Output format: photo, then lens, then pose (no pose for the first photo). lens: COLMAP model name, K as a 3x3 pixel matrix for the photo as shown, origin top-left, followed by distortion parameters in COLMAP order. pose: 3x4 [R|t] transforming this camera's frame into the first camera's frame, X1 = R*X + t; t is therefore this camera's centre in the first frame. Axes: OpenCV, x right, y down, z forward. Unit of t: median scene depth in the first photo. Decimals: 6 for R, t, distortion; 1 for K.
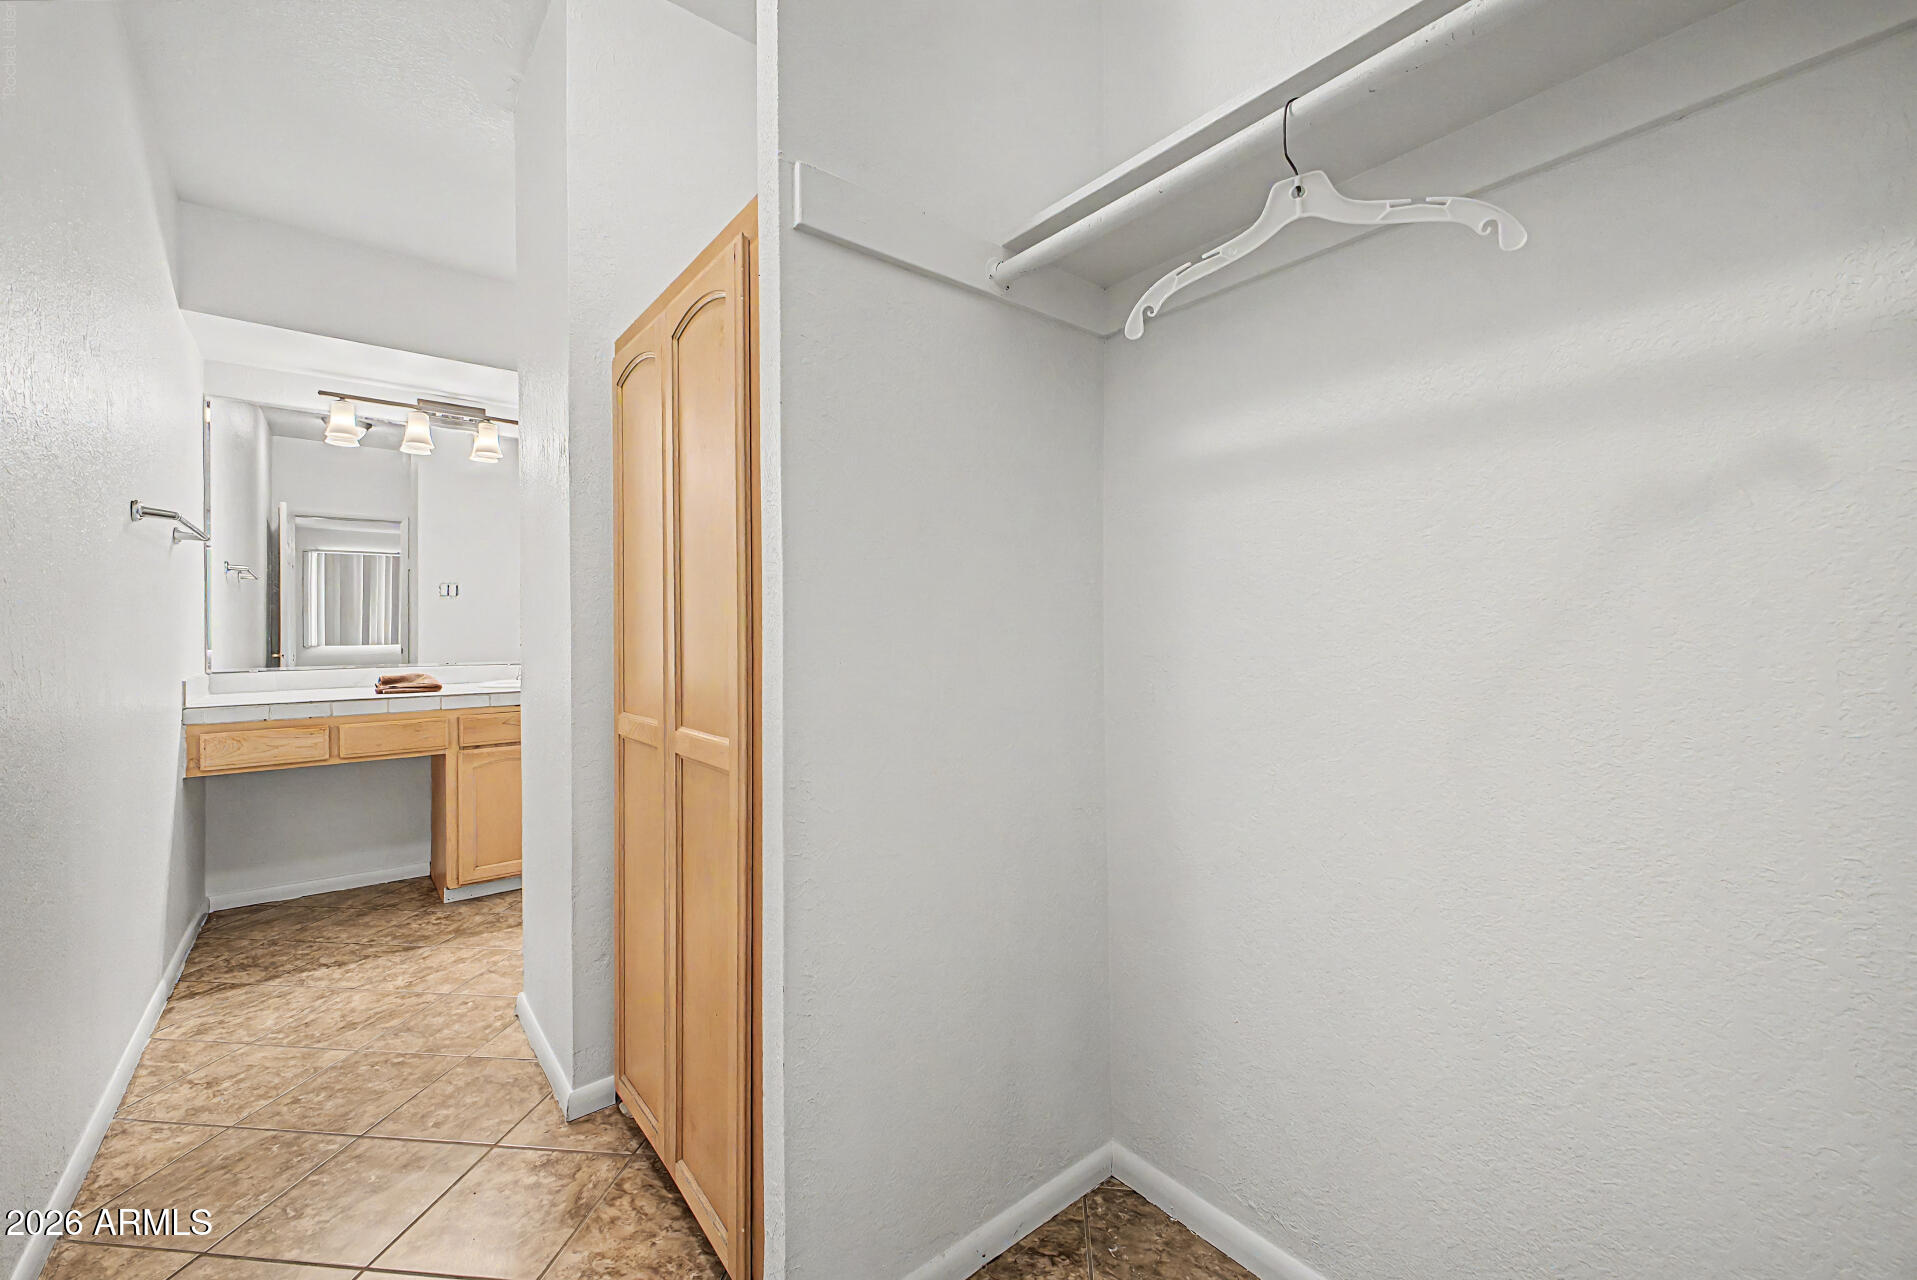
lens RADIAL K [[759.6, 0, 960.1], [0, 759.6, 635.3], [0, 0, 1]] dist [0.008055, -0.000157]
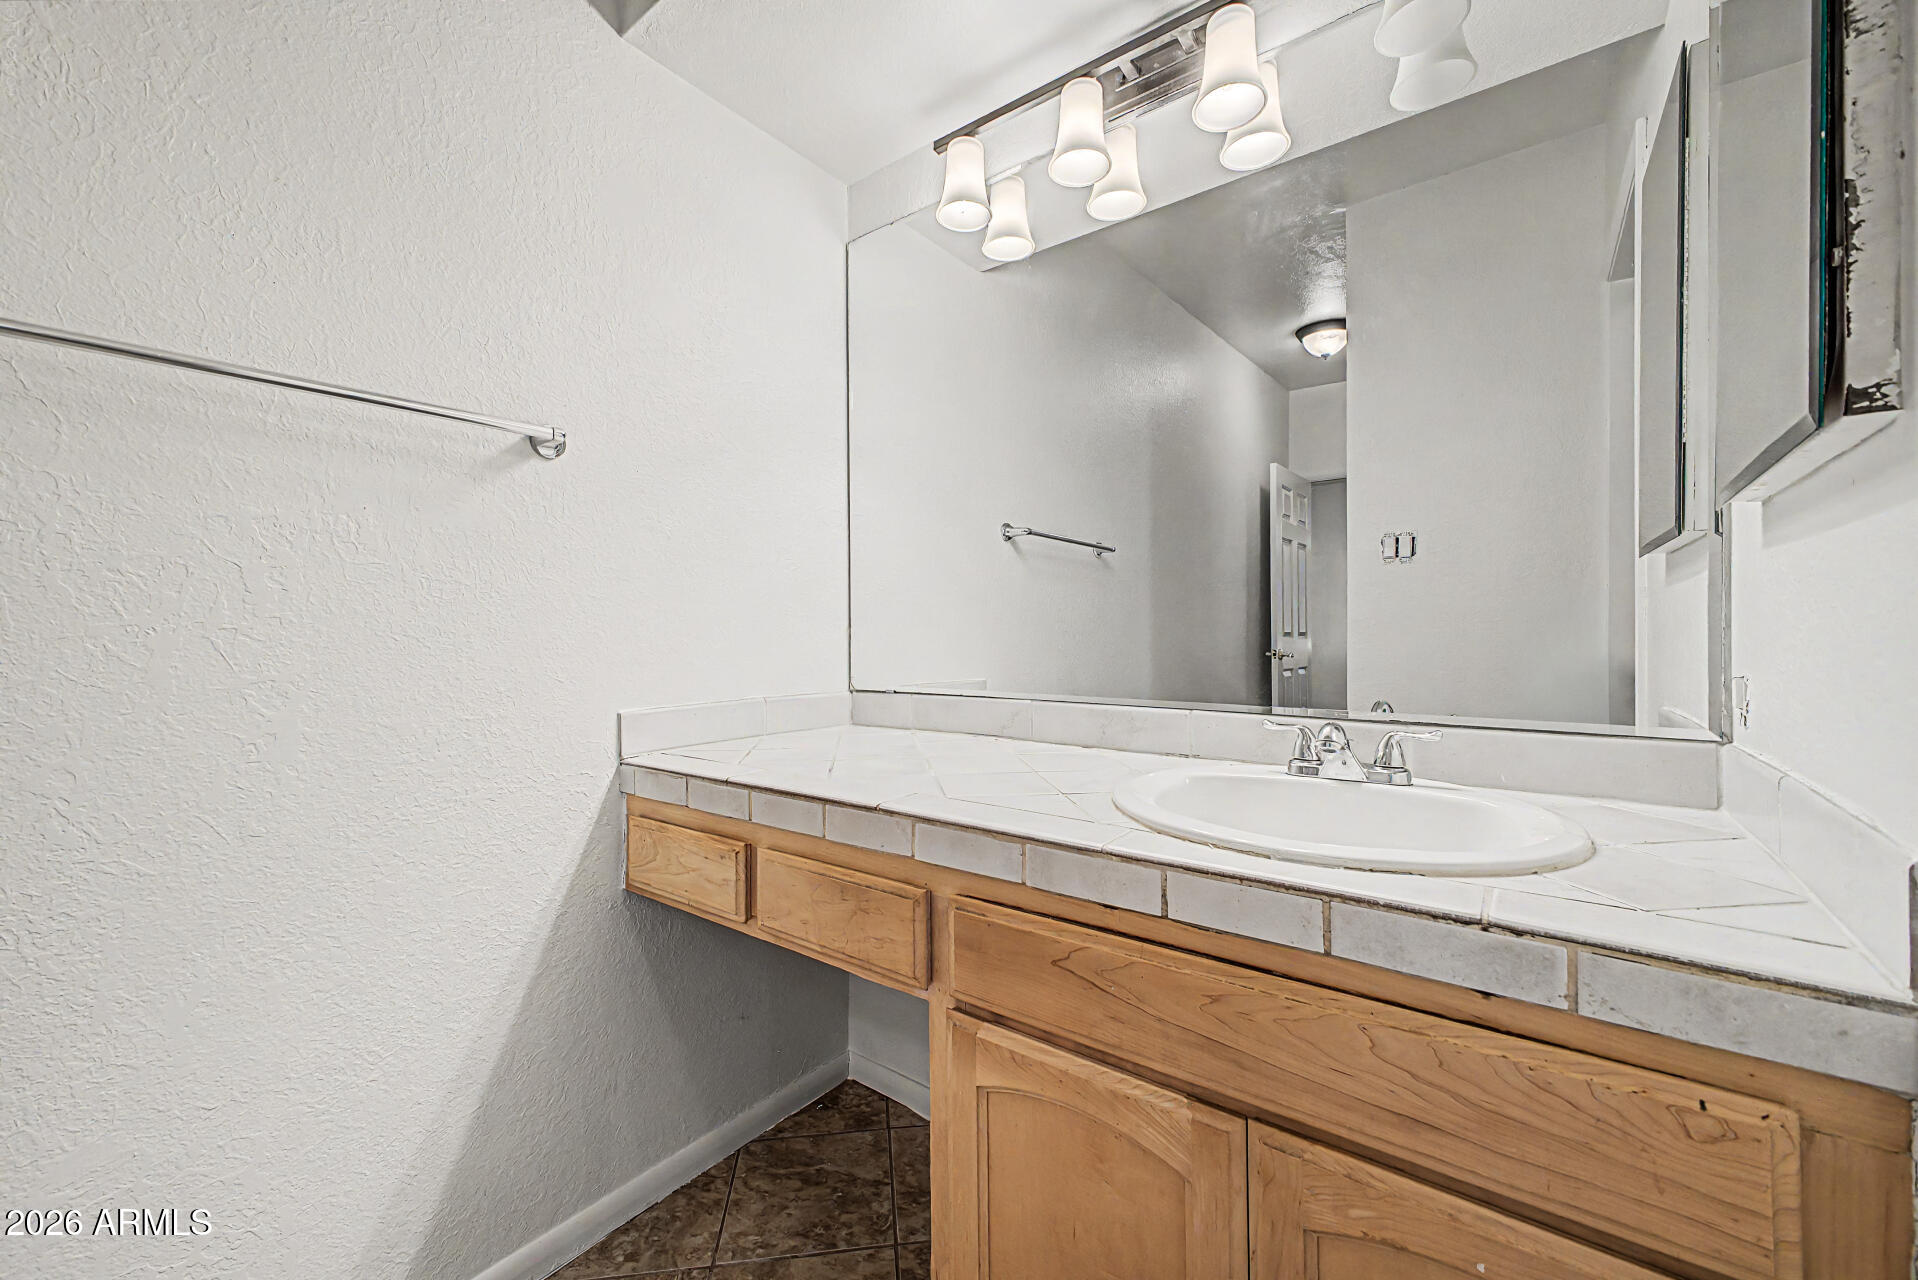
lens RADIAL K [[760.0, 0, 960.5], [0, 760.0, 642.9], [0, 0, 1]] dist [0.008055, -0.000157]
pose [[0.237254, 0.016033, -0.971315, -0.396687], [-0.004600, 0.999871, 0.015381, 0.001400], [0.971437, 0.000819, 0.237297, 1.012928]]
